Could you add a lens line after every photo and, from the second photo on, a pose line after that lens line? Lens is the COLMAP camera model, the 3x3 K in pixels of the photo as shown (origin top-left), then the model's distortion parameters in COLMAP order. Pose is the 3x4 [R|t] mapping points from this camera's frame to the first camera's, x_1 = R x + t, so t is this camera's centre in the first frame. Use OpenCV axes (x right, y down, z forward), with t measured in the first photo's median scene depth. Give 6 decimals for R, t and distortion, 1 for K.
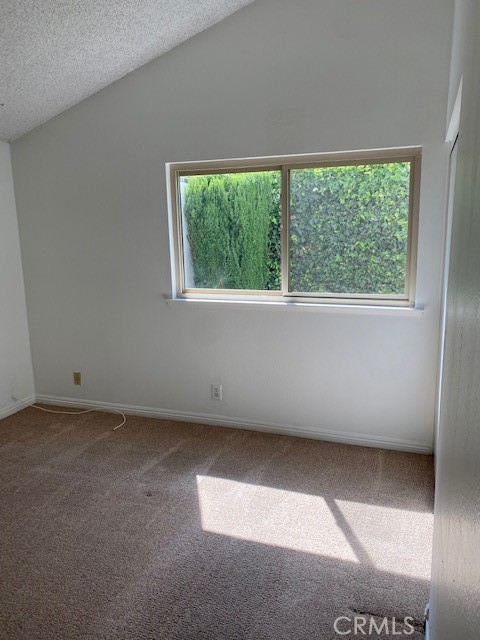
lens RADIAL K [[492.5, 0, 245.0], [0, 492.5, 316.8], [0, 0, 1]] dist [0.009510, -0.008703]
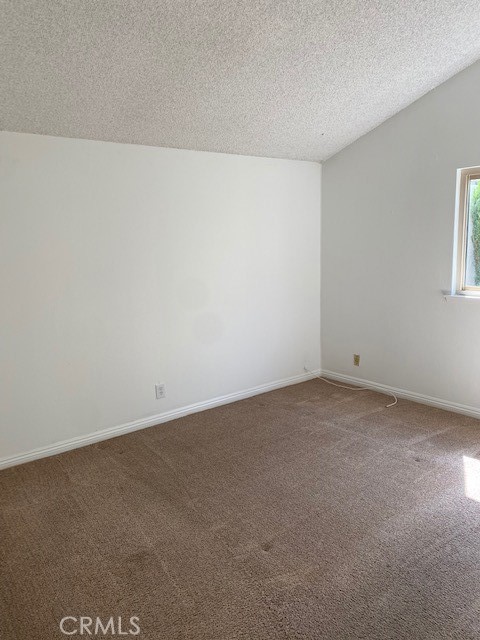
lens RADIAL K [[492.5, 0, 245.0], [0, 492.5, 316.8], [0, 0, 1]] dist [0.009510, -0.008703]
pose [[0.860310, 0.077580, -0.503834, 0.010966], [-0.081897, 0.996548, 0.013606, 0.038299], [0.503150, 0.029557, 0.863693, -0.169707]]
